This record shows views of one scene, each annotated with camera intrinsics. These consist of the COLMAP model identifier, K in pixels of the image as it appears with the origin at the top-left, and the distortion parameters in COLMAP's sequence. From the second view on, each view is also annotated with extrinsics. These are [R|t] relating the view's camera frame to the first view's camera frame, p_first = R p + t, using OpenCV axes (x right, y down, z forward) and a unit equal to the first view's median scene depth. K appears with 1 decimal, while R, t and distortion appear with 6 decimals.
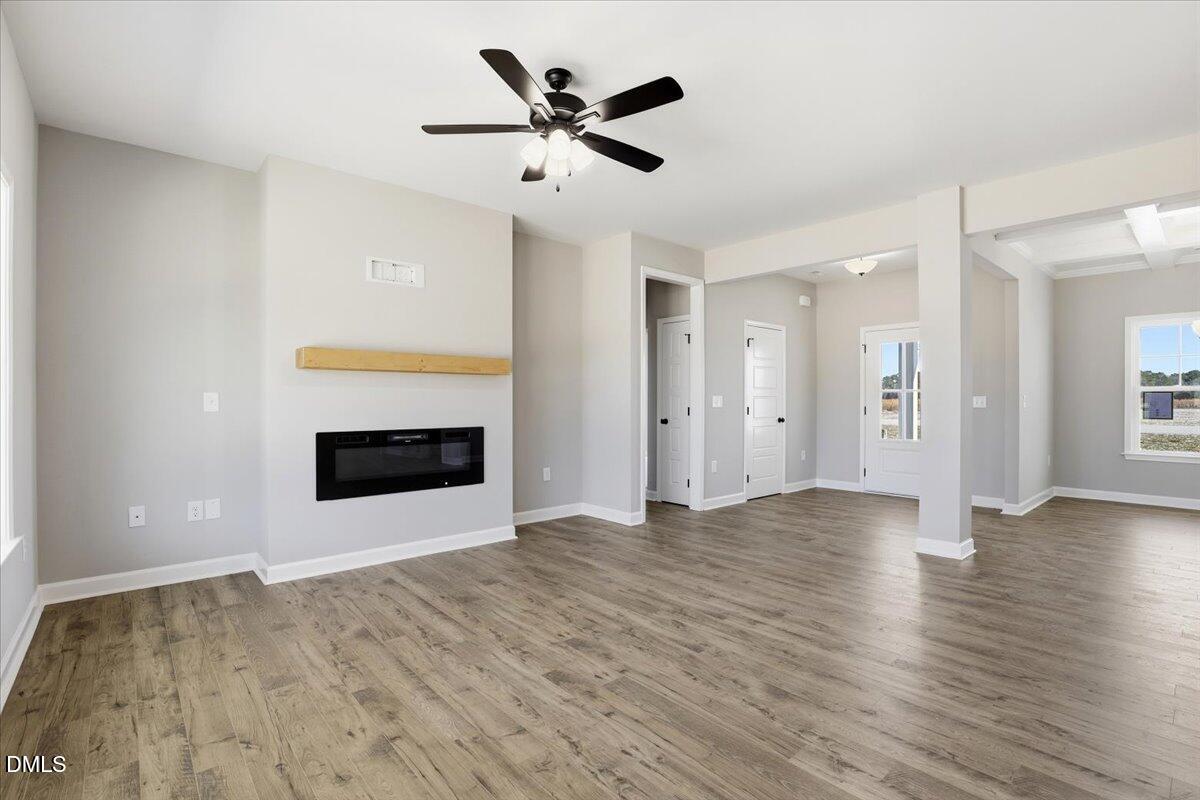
lens RADIAL K [[555.0, 0, 596.5], [0, 555.0, 401.9], [0, 0, 1]] dist [-0.037062, 0.007733]
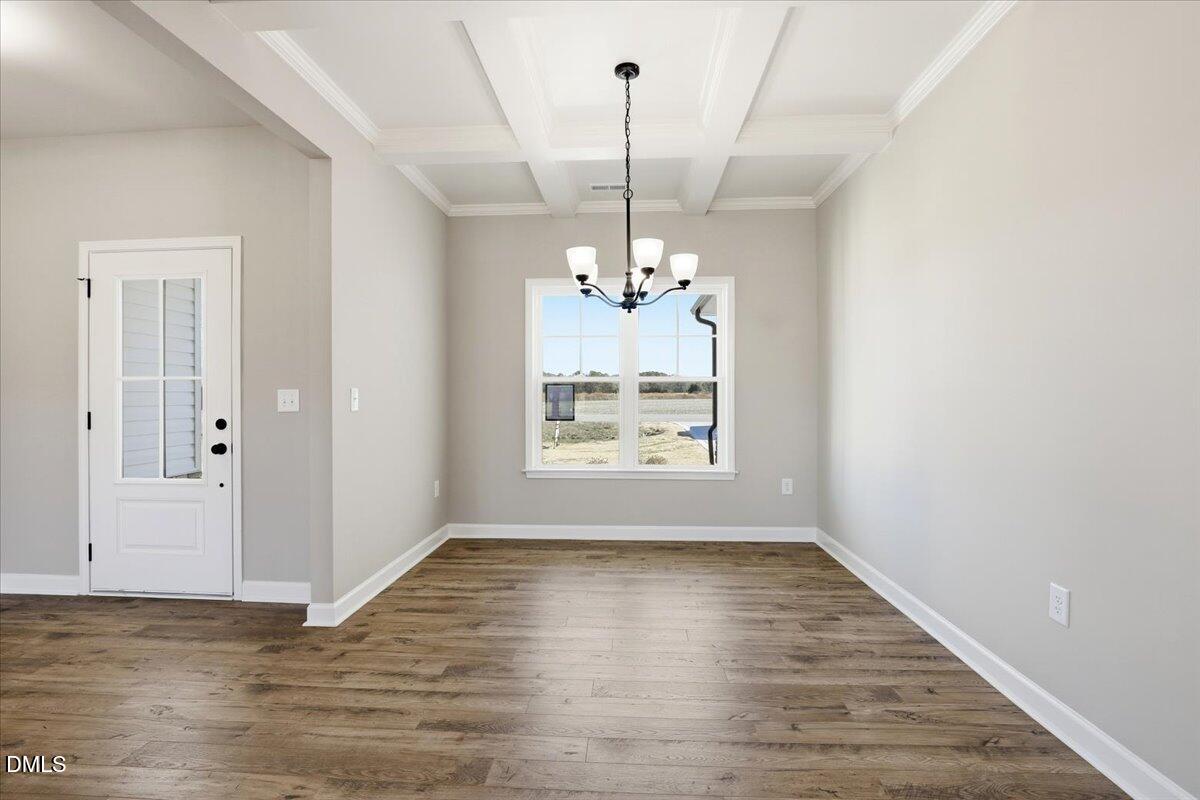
lens RADIAL K [[564.3, 0, 595.0], [0, 564.3, 393.5], [0, 0, 1]] dist [-0.038872, 0.008208]
pose [[0.703023, -0.003332, 0.711160, 0.872909], [0.006298, 0.999979, -0.001541, -0.006799], [-0.711140, 0.005562, 0.703029, 0.695911]]
